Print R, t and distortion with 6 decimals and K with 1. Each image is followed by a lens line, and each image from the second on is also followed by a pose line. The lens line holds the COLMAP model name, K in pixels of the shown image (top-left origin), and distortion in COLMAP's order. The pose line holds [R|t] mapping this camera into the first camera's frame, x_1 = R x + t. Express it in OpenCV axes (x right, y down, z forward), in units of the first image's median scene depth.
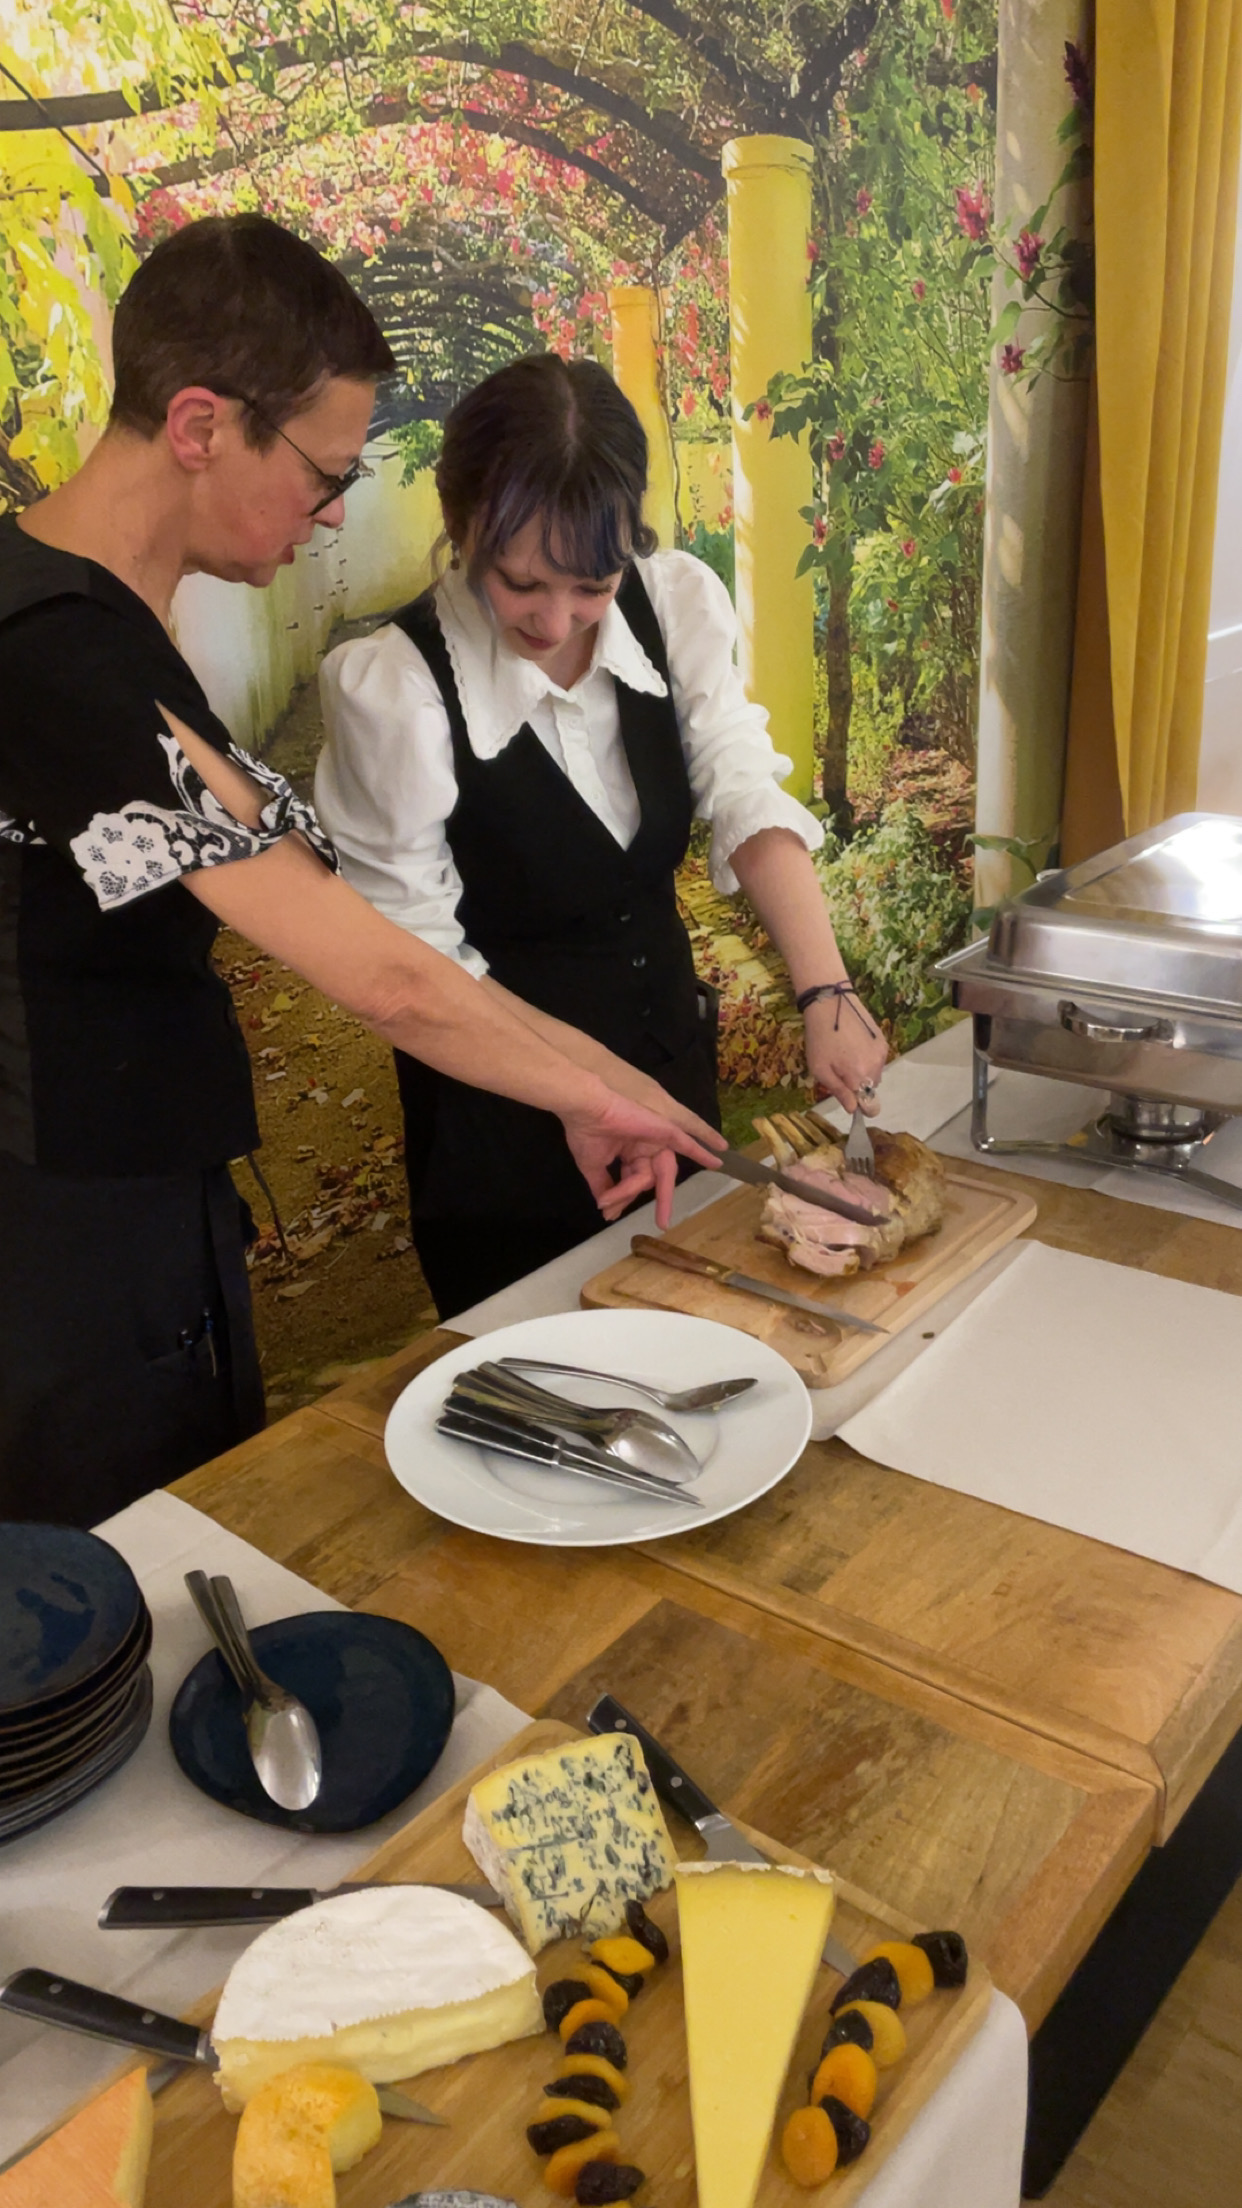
lens RADIAL K [[1717.0, 0, 621.0], [0, 1717.0, 1104.0], [0, 0, 1]] dist [0.073759, -0.089933]
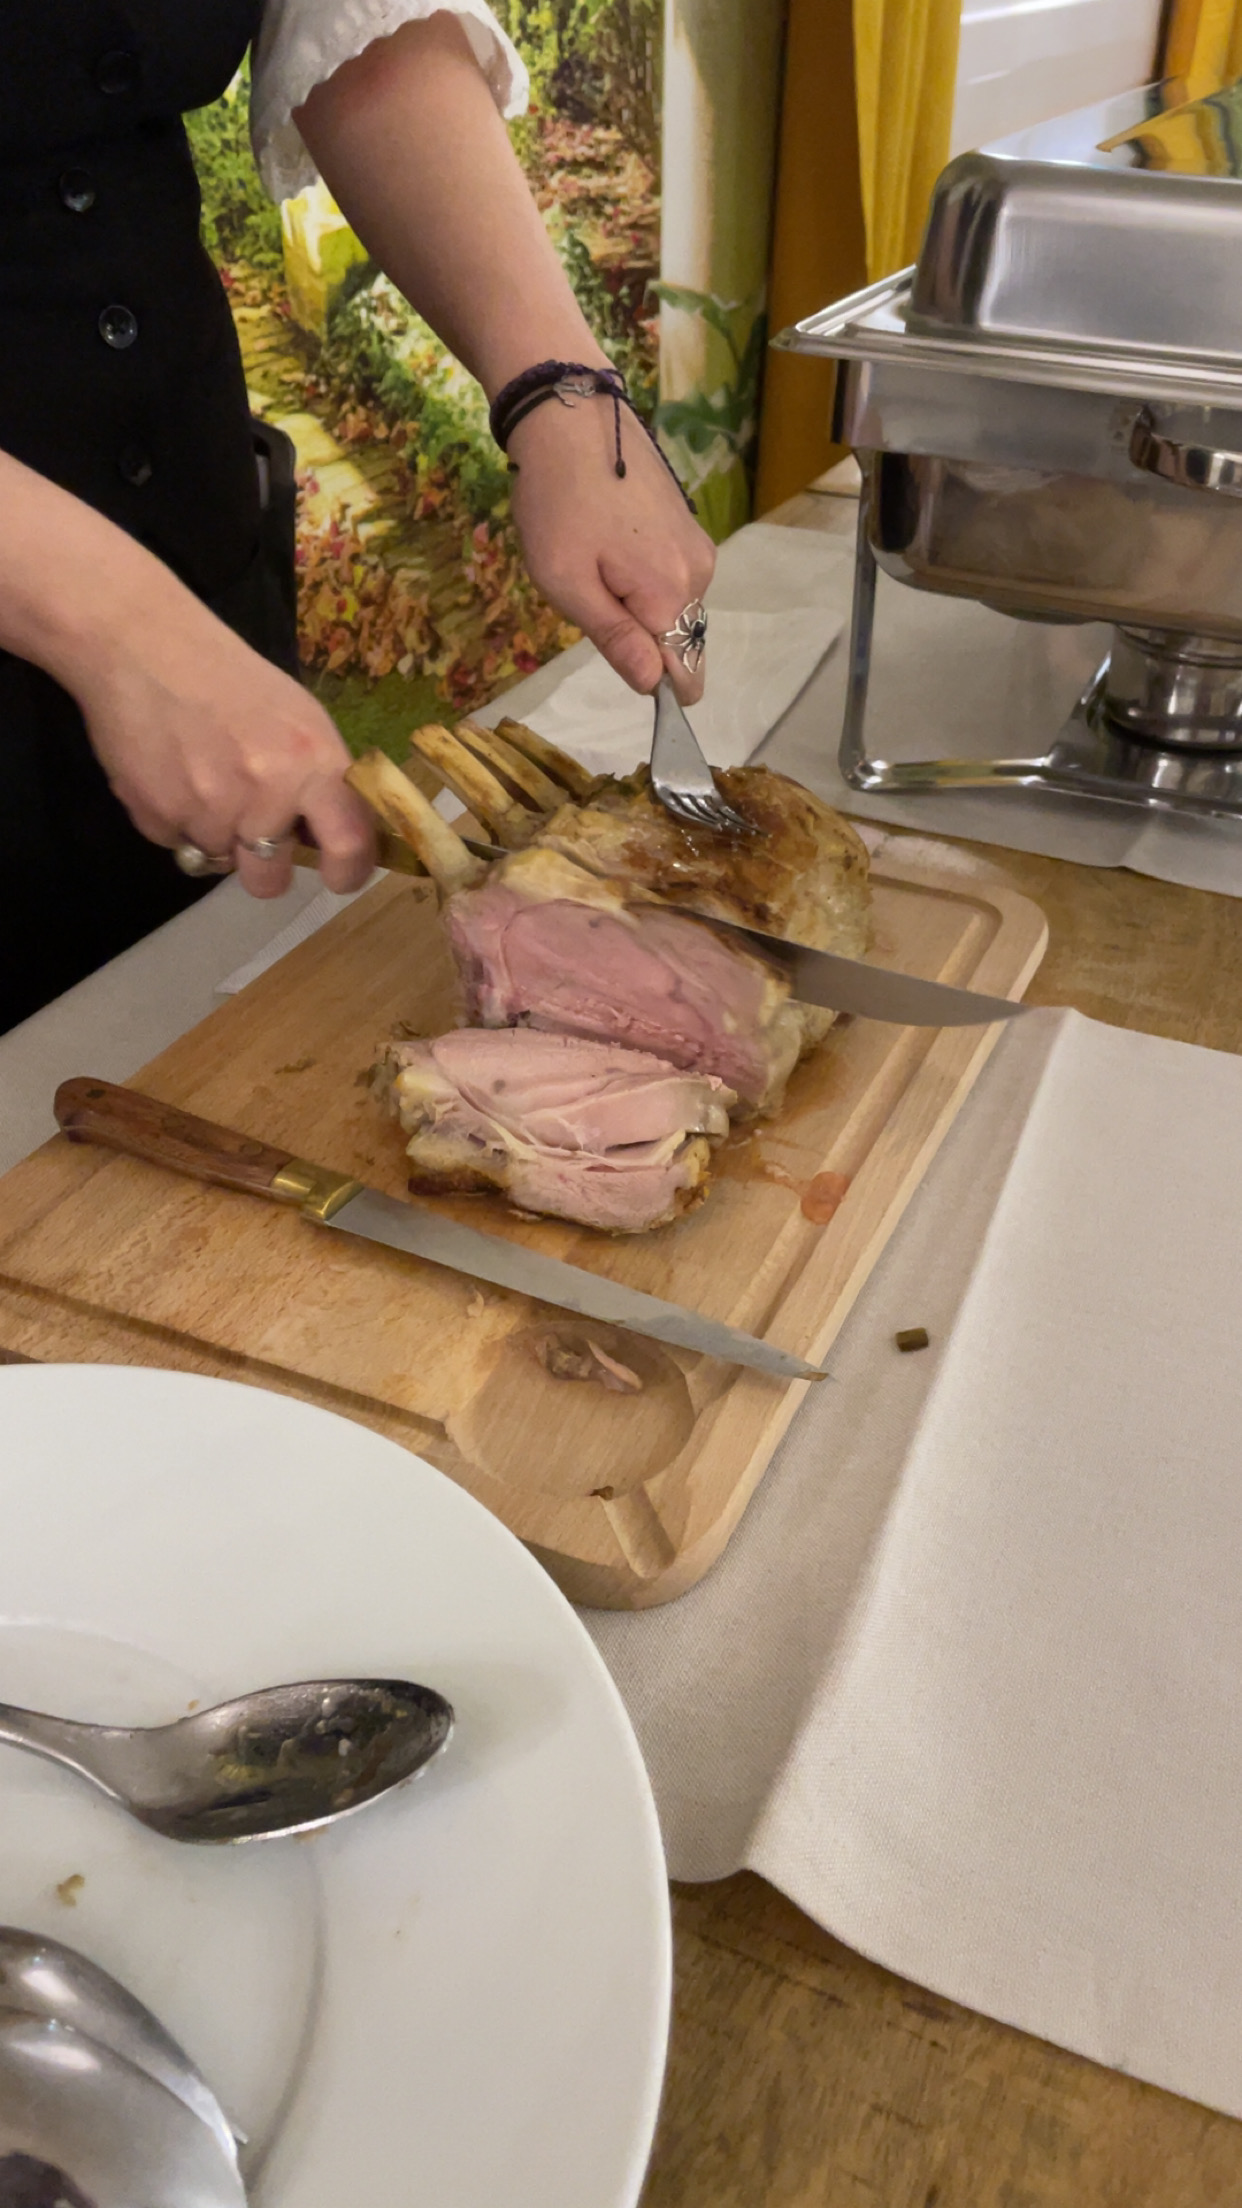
lens RADIAL K [[1717.0, 0, 621.0], [0, 1717.0, 1104.0], [0, 0, 1]] dist [0.073759, -0.089933]
pose [[0.973562, -0.076629, 0.215186, 0.022461], [0.026115, 0.973213, 0.228416, 0.001081], [-0.226926, -0.216757, 0.949485, 0.332134]]
